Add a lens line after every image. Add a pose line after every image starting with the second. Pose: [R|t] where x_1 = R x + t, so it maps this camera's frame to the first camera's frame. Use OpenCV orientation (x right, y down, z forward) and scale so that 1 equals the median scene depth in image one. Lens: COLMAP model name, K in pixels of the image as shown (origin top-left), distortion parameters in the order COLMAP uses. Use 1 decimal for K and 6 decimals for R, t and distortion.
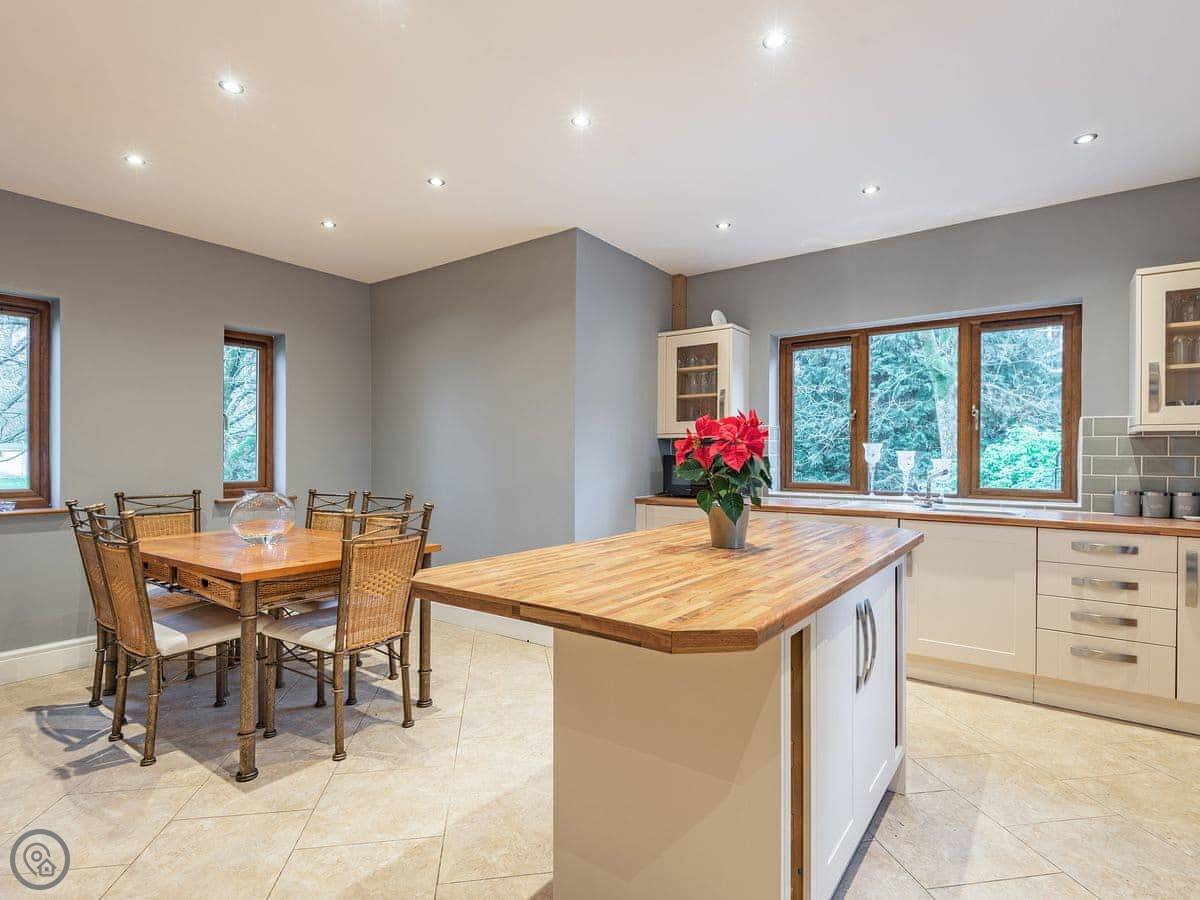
lens RADIAL K [[615.0, 0, 599.5], [0, 615.0, 455.5], [0, 0, 1]] dist [0.006450, -0.003274]
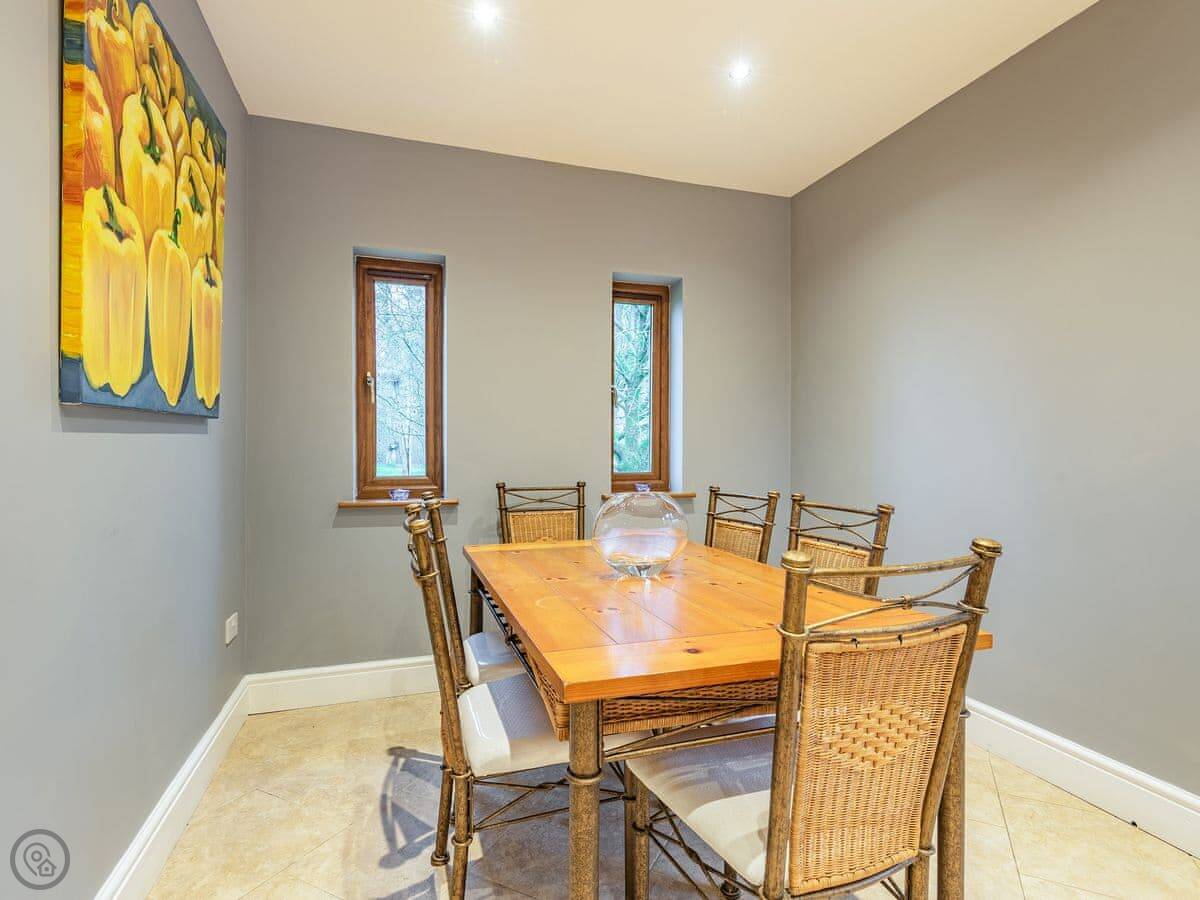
lens RADIAL K [[615.0, 0, 599.3], [0, 615.0, 449.7], [0, 0, 1]] dist [0.006450, -0.003274]
pose [[0.811954, 0.000996, -0.583721, -0.268619], [0.000725, 0.999996, 0.002715, 0.019078], [0.583722, -0.002628, 0.811950, 0.581319]]
